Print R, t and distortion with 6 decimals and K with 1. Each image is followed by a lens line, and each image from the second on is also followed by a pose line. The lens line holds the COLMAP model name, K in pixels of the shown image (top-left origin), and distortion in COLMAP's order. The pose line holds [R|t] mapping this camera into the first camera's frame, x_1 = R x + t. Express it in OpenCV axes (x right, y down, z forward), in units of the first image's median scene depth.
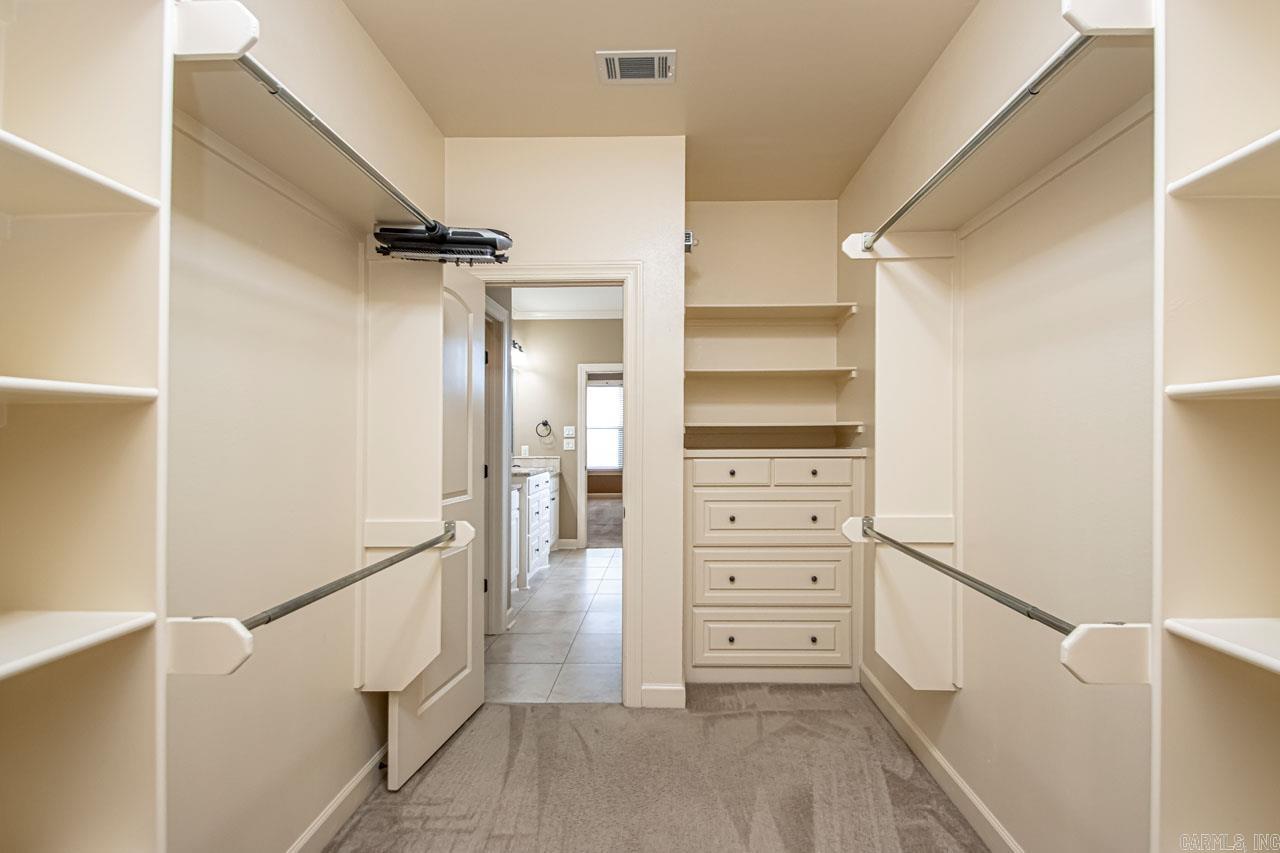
lens RADIAL K [[585.3, 0, 649.9], [0, 585.3, 424.6], [0, 0, 1]] dist [0.001543, -0.012922]
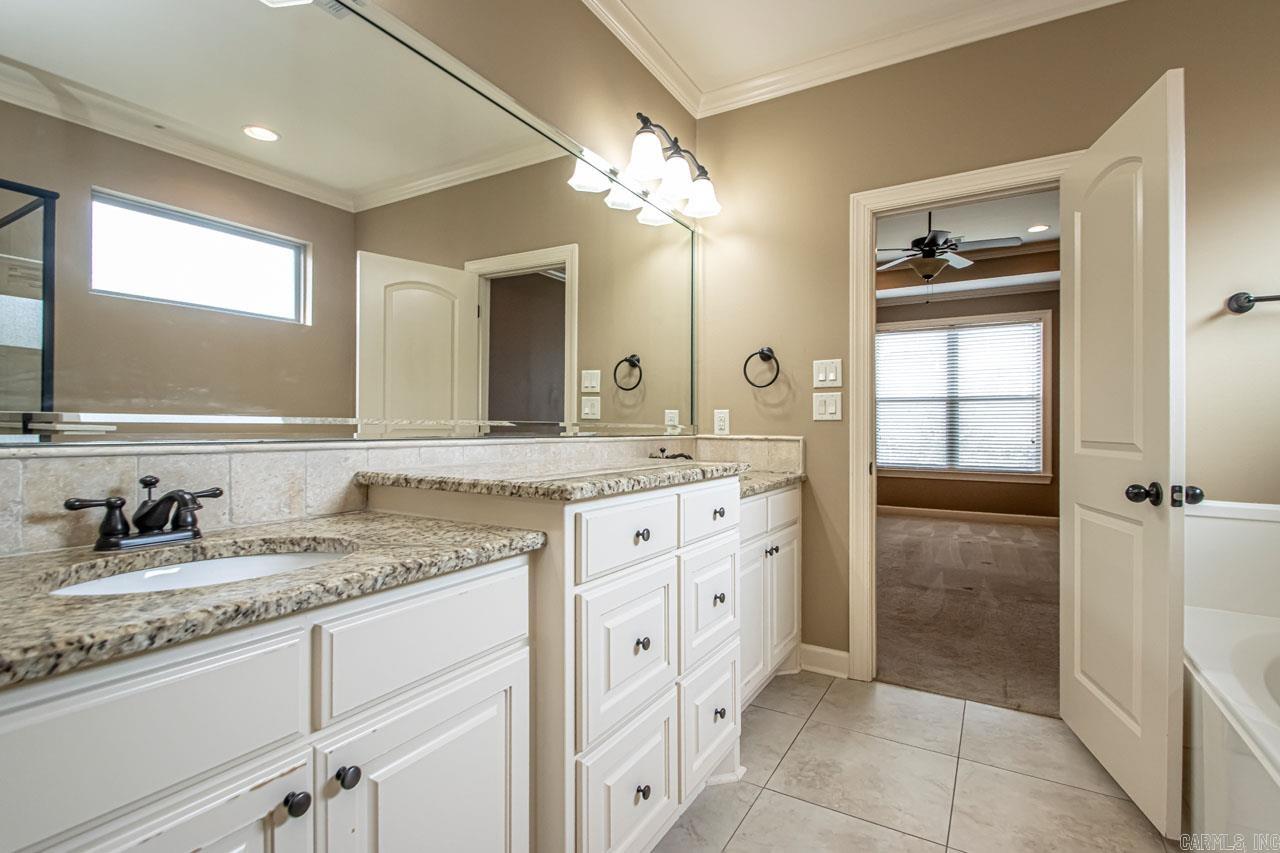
lens RADIAL K [[585.3, 0, 649.9], [0, 585.3, 424.6], [0, 0, 1]] dist [0.001543, -0.012922]
pose [[0.888525, -0.000417, -0.458828, -0.063375], [0.005126, 0.999946, 0.009018, 0.042535], [0.458800, -0.010365, 0.888479, 0.597054]]
